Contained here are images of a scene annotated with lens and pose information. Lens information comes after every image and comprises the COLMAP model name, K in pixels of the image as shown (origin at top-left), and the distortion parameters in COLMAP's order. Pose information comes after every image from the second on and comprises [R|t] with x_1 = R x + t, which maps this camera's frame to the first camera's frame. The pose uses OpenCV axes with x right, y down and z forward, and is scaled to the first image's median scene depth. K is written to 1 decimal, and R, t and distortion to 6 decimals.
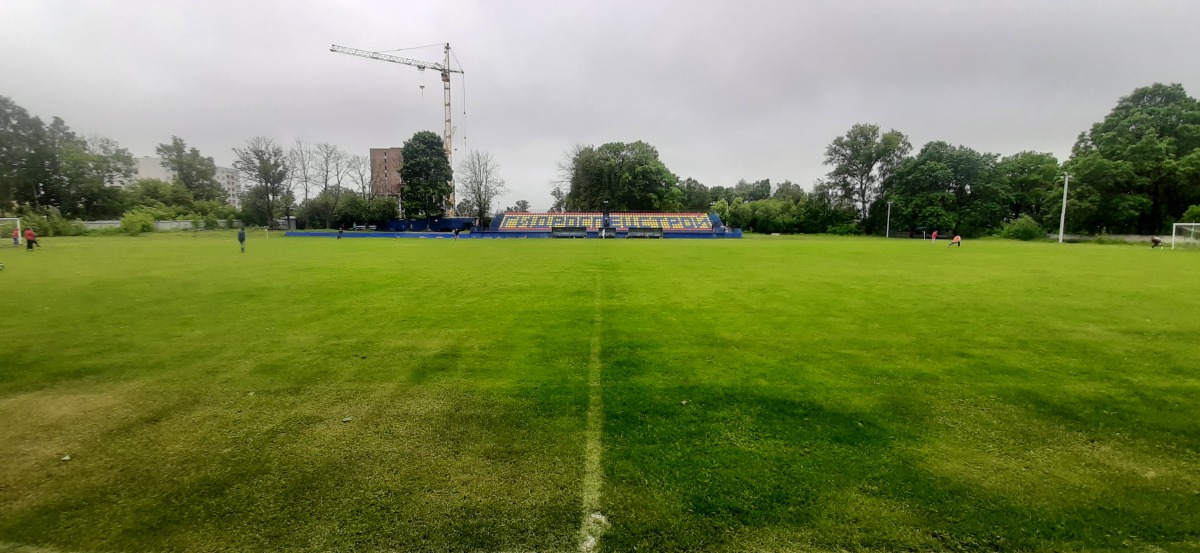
lens RADIAL K [[456.6, 0, 600.2], [0, 456.6, 283.4], [0, 0, 1]] dist [-0.012121, -0.002167]
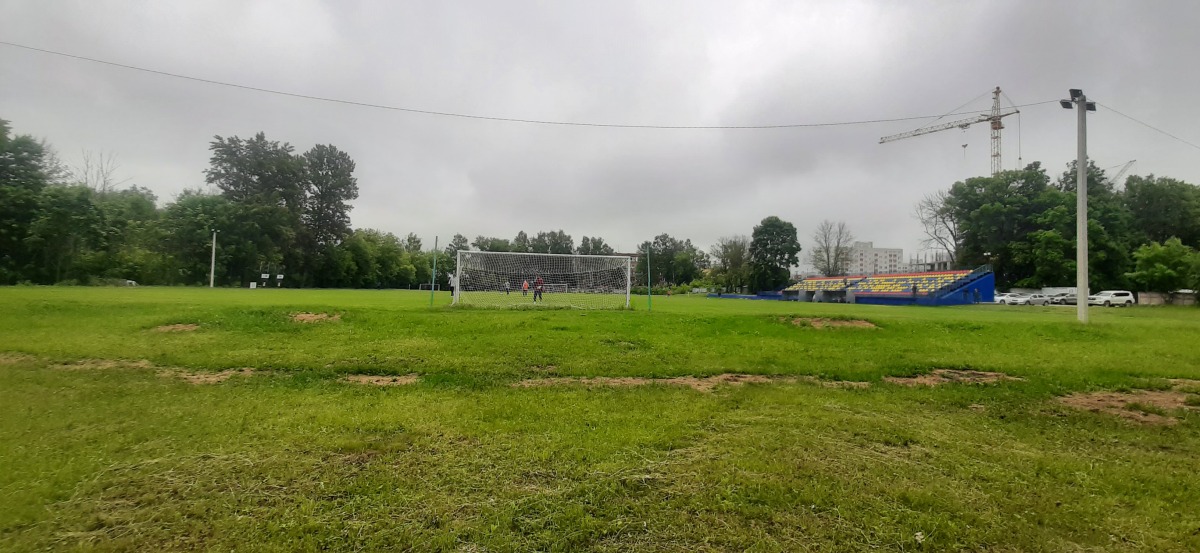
lens RADIAL K [[456.6, 0, 607.6], [0, 456.6, 279.4], [0, 0, 1]] dist [-0.012121, -0.002167]
pose [[0.101381, -0.028368, -0.994443, 0.647790], [-0.144965, 0.988503, -0.042977, -0.032655], [0.984229, 0.148517, 0.096104, 0.360744]]
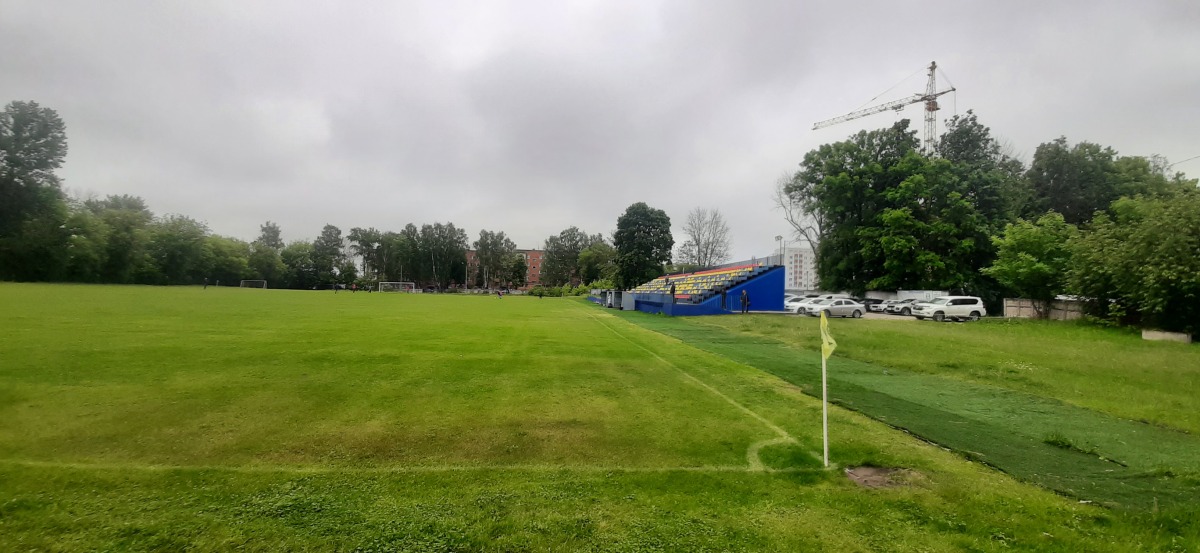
lens RADIAL K [[456.6, 0, 597.6], [0, 456.6, 276.1], [0, 0, 1]] dist [-0.012121, -0.002167]
pose [[0.100194, -0.036610, -0.994294, 0.513641], [-0.155847, 0.986410, -0.052024, -0.076858], [0.982687, 0.160170, 0.093126, 0.657930]]
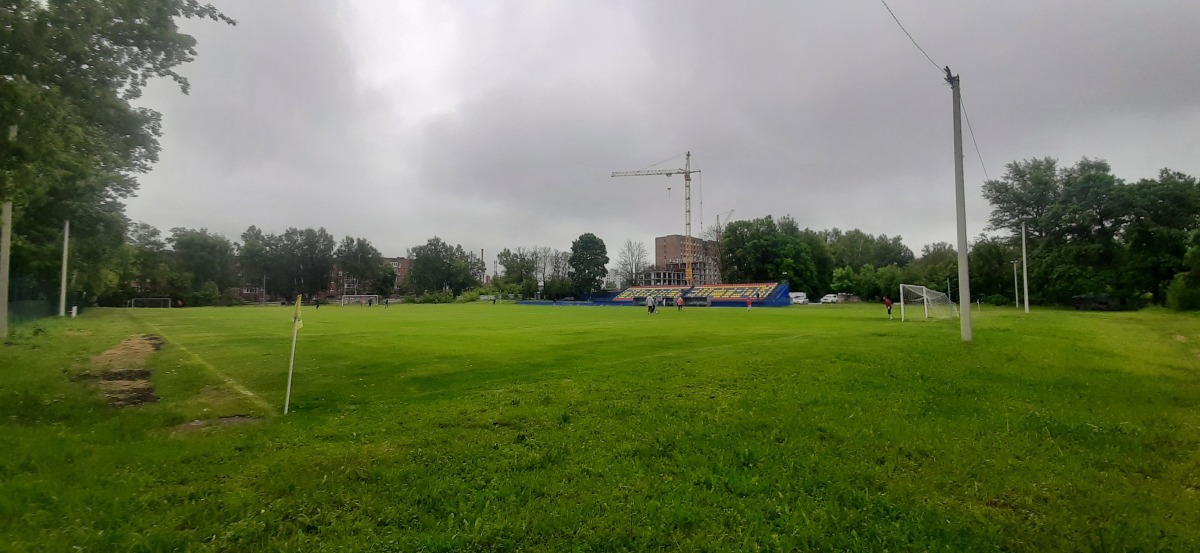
lens RADIAL K [[456.6, 0, 607.6], [0, 456.6, 274.6], [0, 0, 1]] dist [-0.012121, -0.002167]
pose [[0.722231, -0.042395, -0.690351, 0.533079], [-0.077821, 0.986801, -0.142015, 0.001927], [0.687260, 0.156291, 0.709399, 0.014042]]
